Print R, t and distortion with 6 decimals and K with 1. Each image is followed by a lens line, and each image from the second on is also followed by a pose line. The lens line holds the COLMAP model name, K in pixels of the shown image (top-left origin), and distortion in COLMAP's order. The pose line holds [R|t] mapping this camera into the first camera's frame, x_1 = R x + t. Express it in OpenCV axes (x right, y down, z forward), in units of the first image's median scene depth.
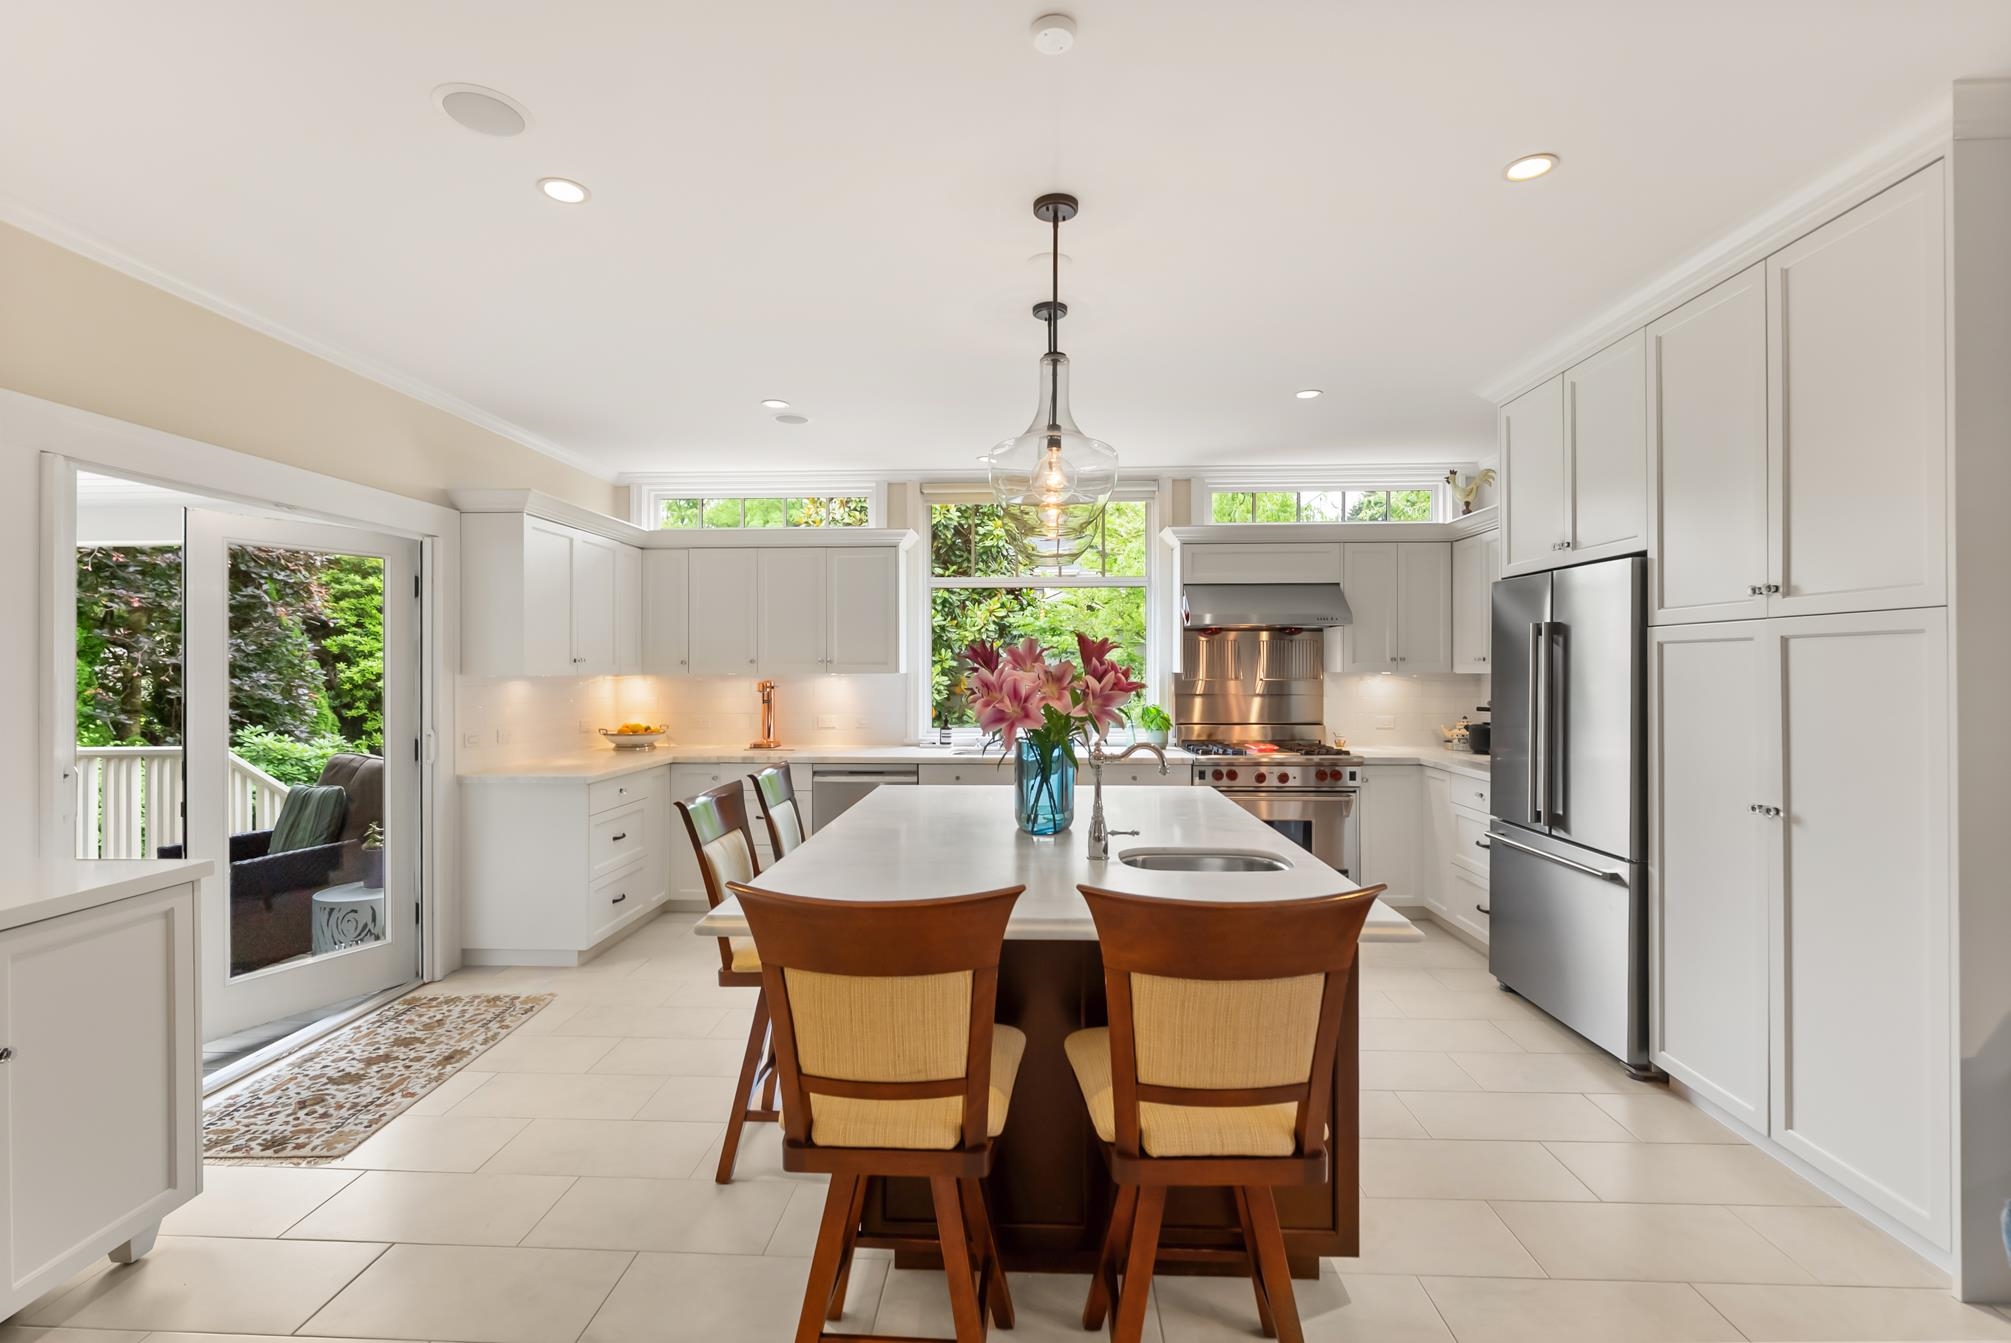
lens RADIAL K [[895.2, 0, 1000.1], [0, 895.2, 664.4], [0, 0, 1]] dist [-0.000807, 0.000064]
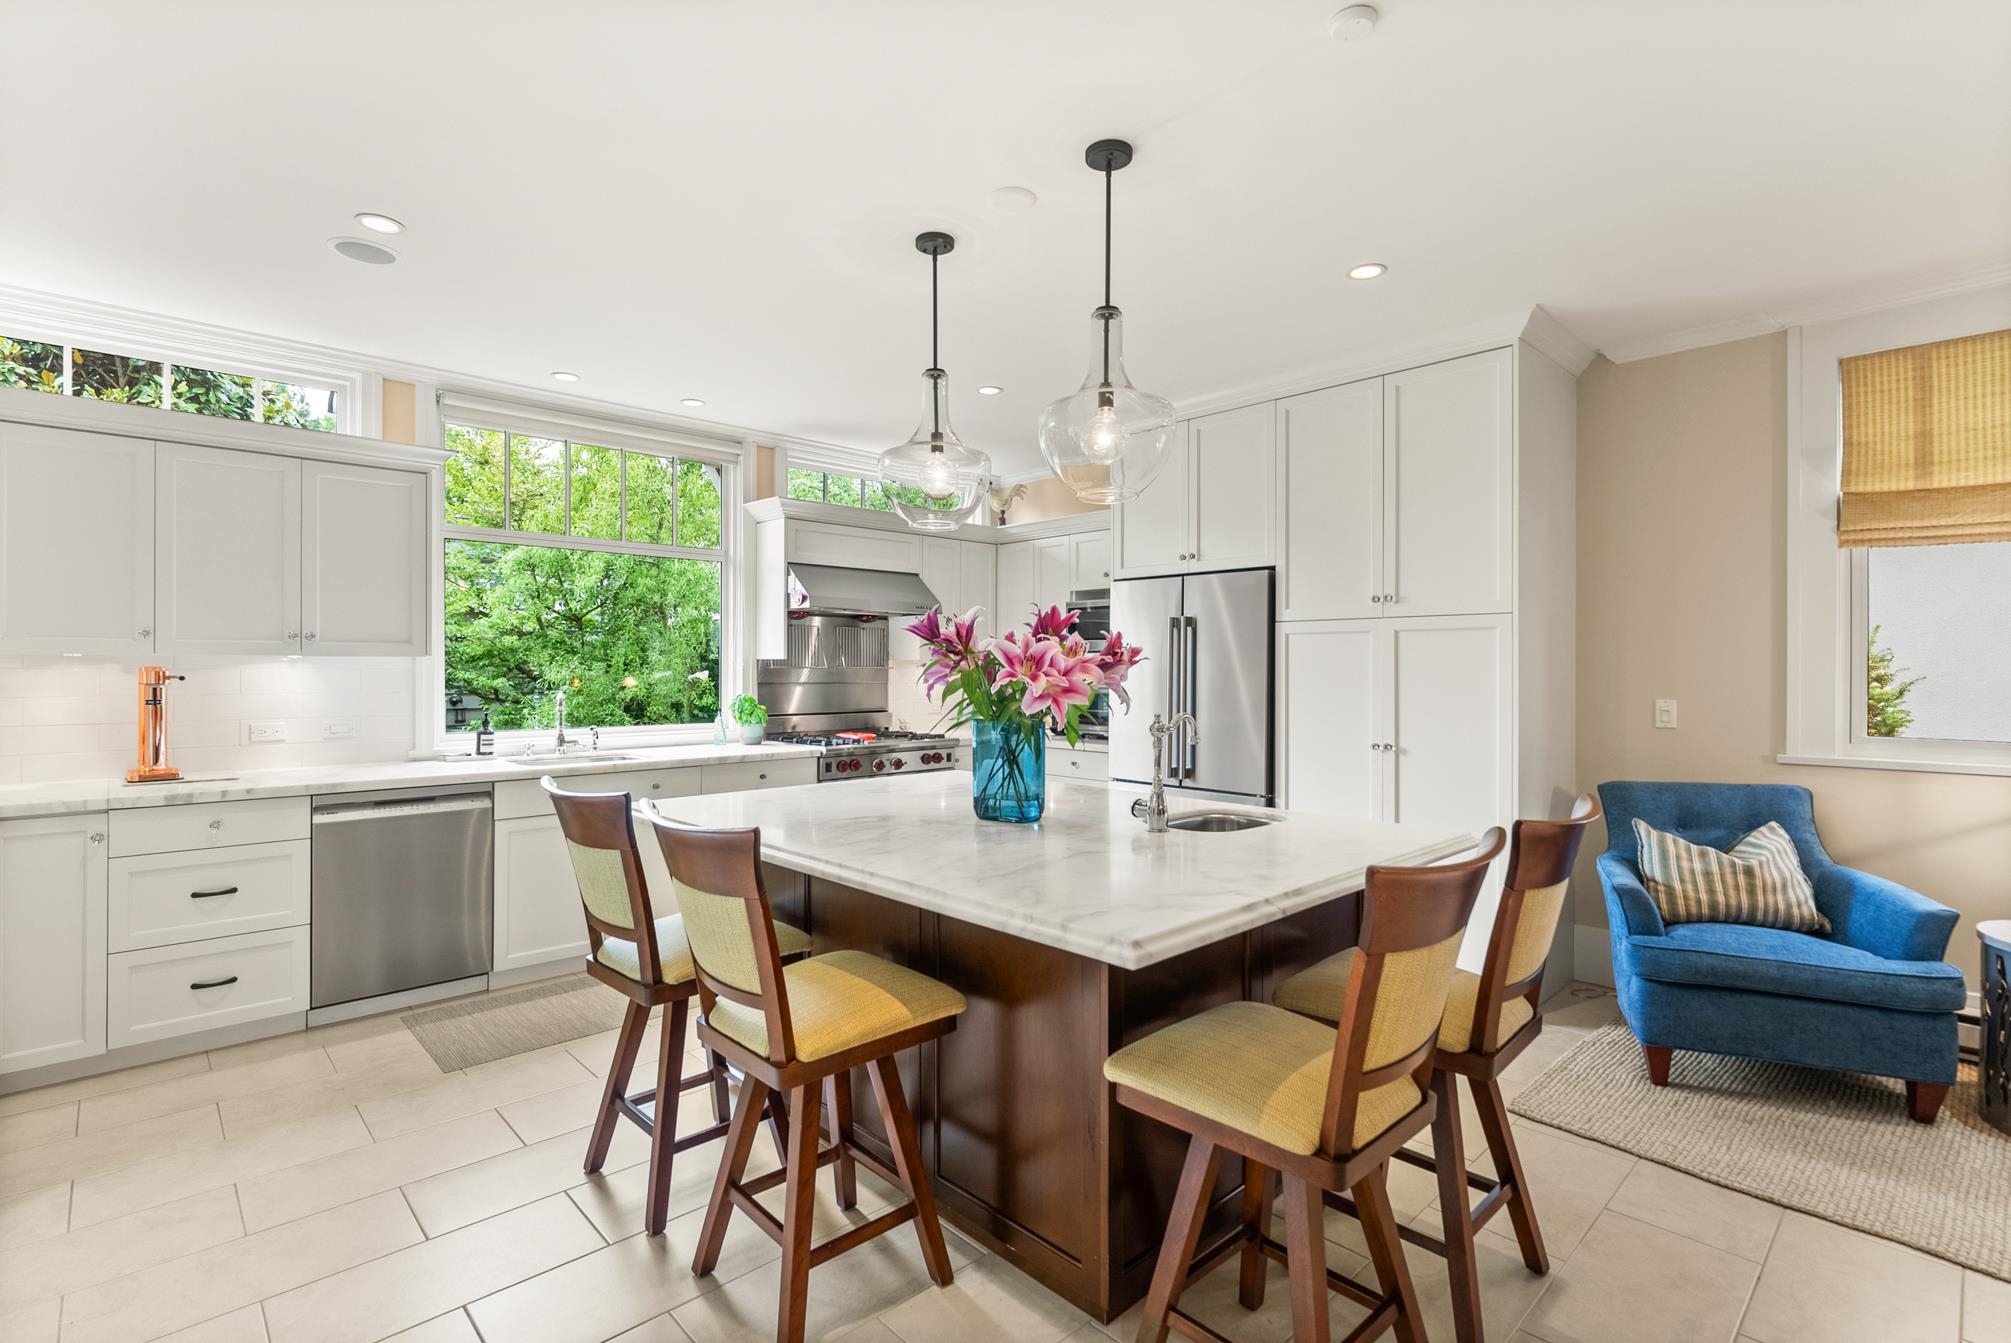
lens RADIAL K [[934.1, 0, 999.9], [0, 934.1, 666.6], [0, 0, 1]] dist [-0.003338, -0.000050]
pose [[0.695219, 0.003515, 0.718789, -0.354437], [-0.005886, 0.999982, 0.000803, 0.016079], [-0.718773, -0.004789, 0.695228, 0.191063]]
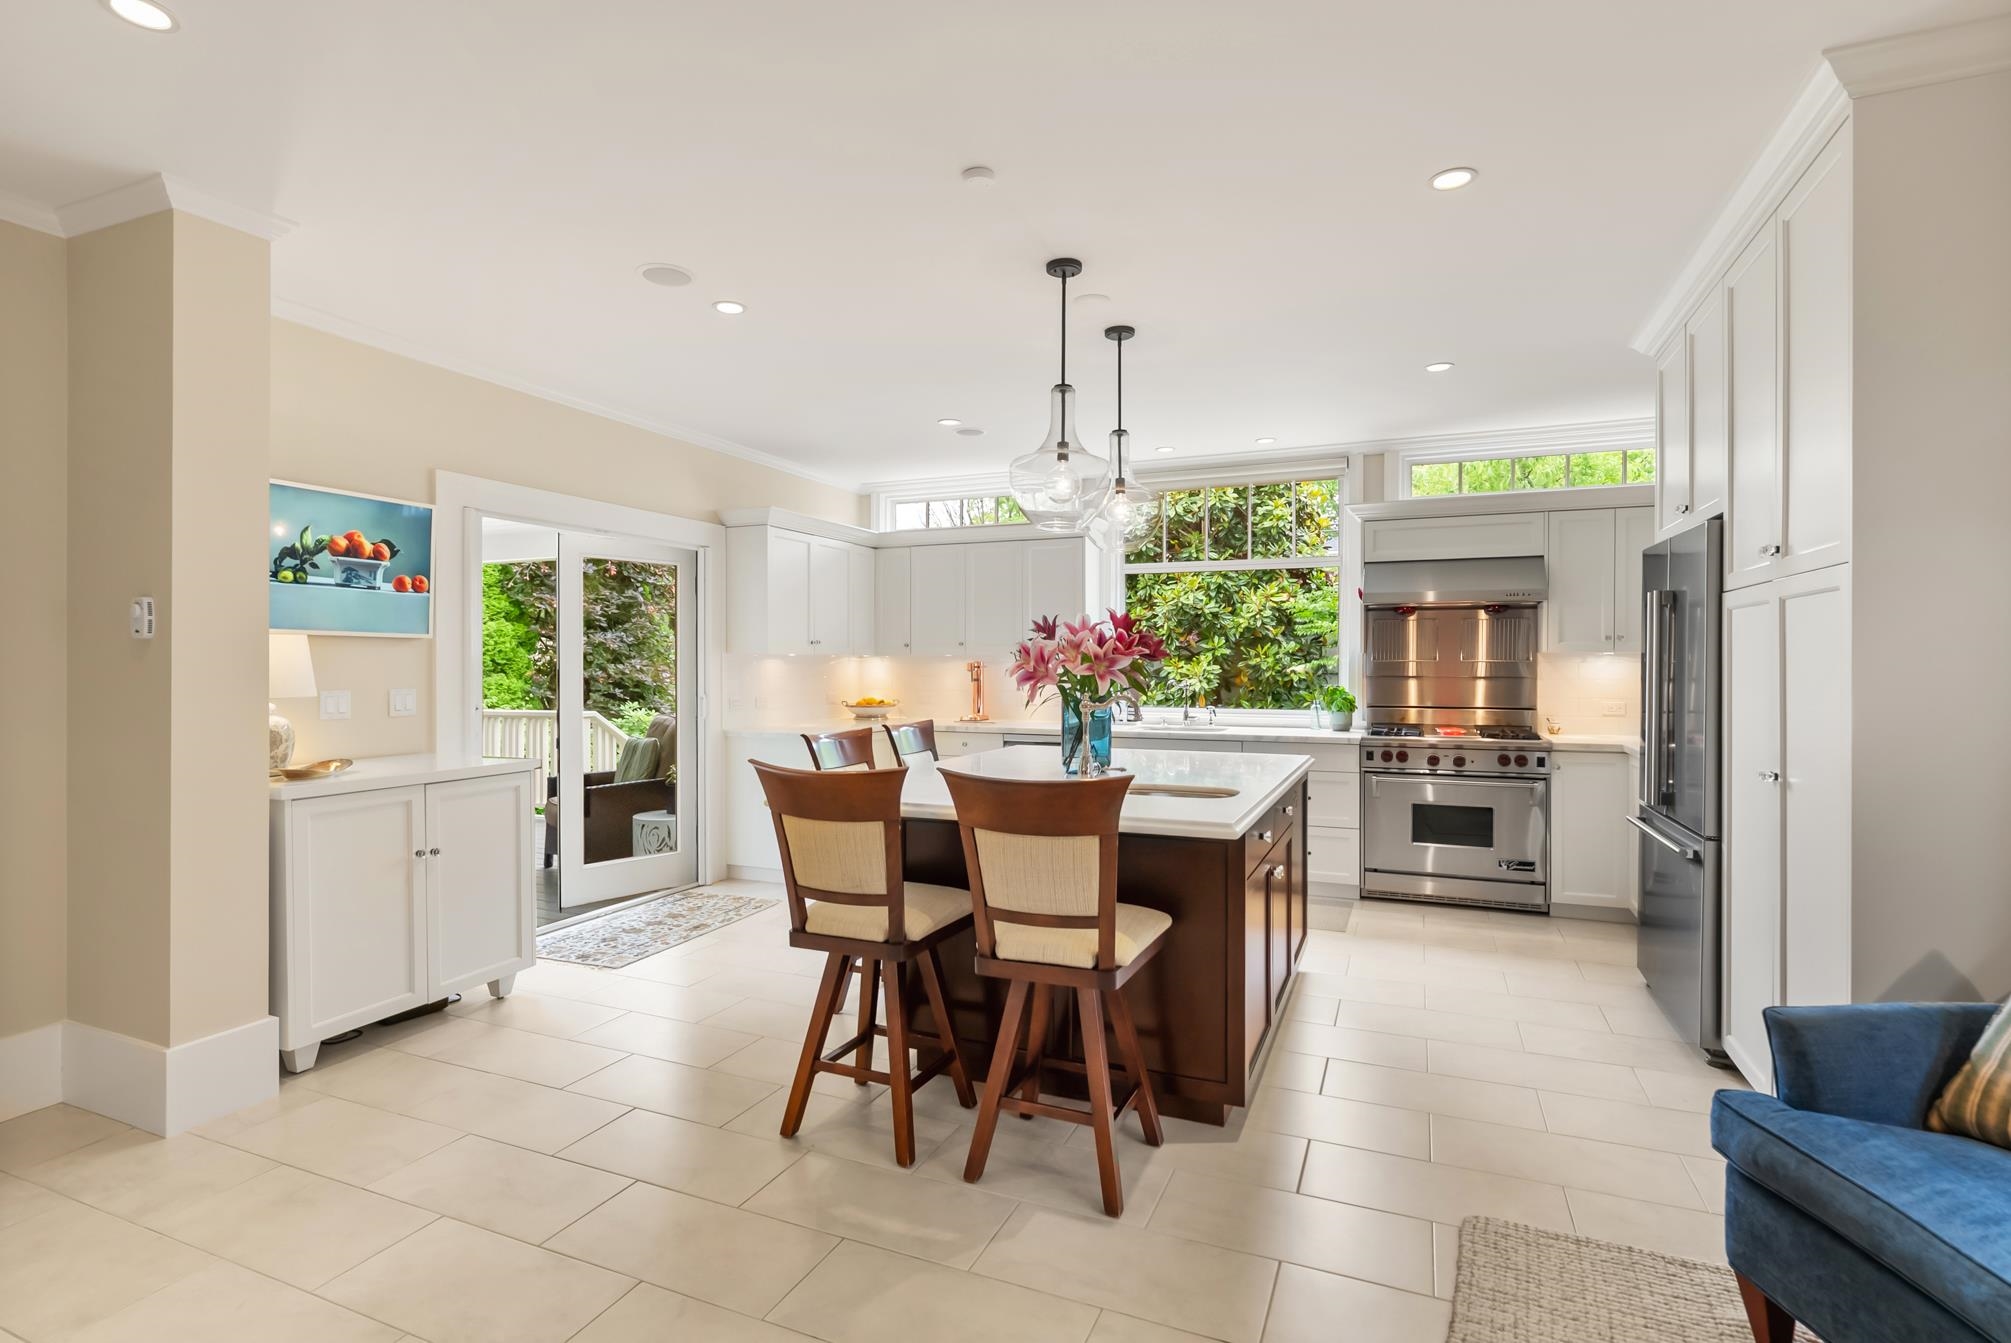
lens RADIAL K [[975.4, 0, 997.6], [0, 975.4, 667.0], [0, 0, 1]] dist [0.001534, 0.000535]
pose [[0.934653, 0.003514, -0.355543, 0.224596], [-0.000874, 0.999971, 0.007587, 0.018133], [0.355560, -0.006781, 0.934629, -0.150927]]
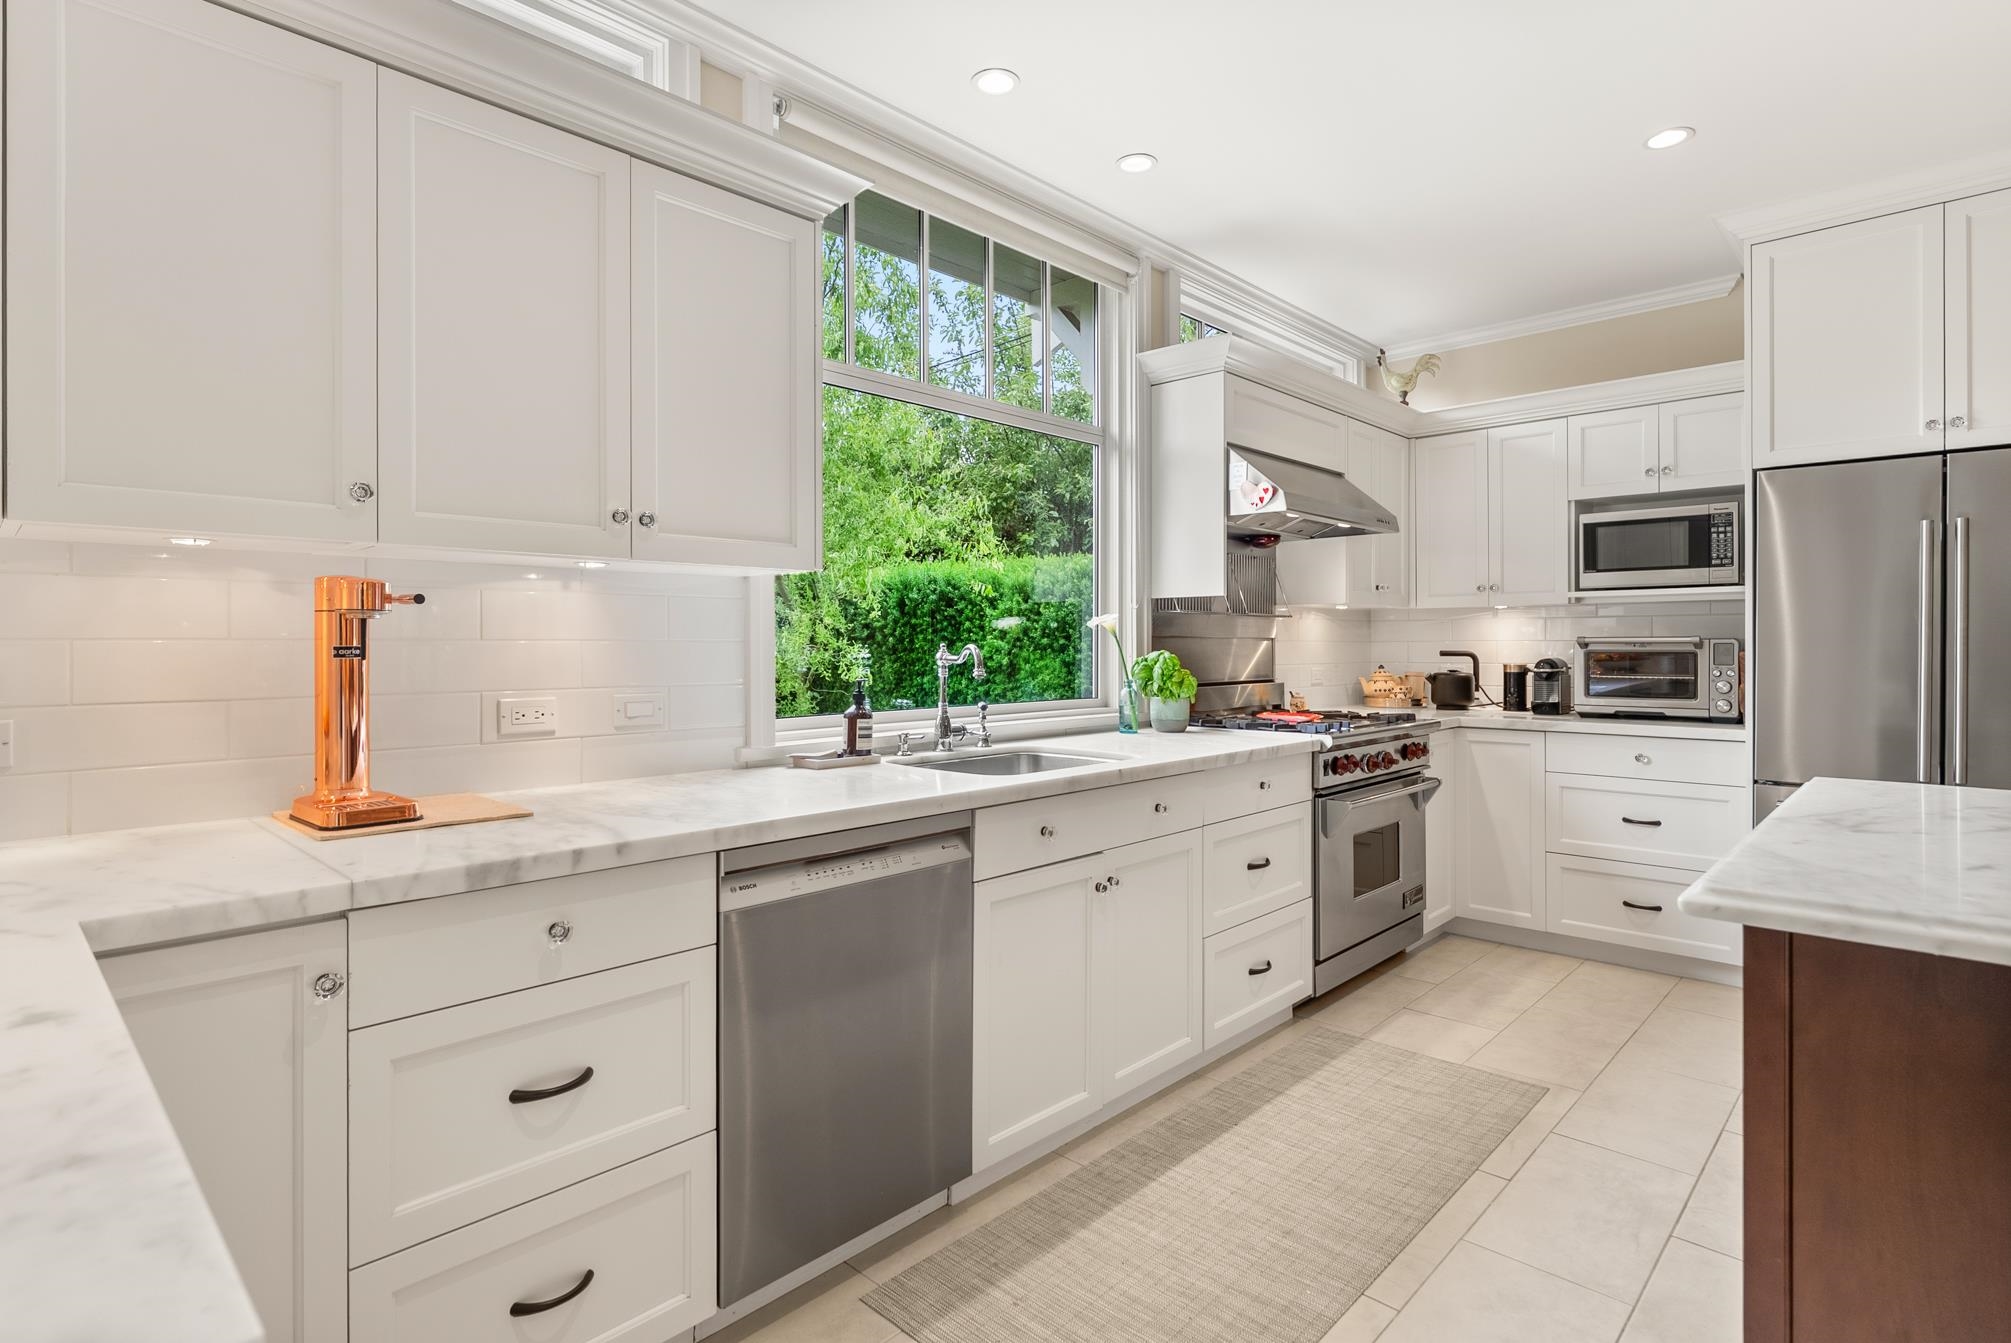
lens RADIAL K [[1007.7, 0, 1000.3], [0, 1007.7, 647.3], [0, 0, 1]] dist [-0.002037, -0.000421]
pose [[0.659486, -0.001174, 0.751716, -0.406476], [-0.001775, 0.999994, 0.003119, 0.043591], [-0.751715, -0.003391, 0.659479, 0.729617]]
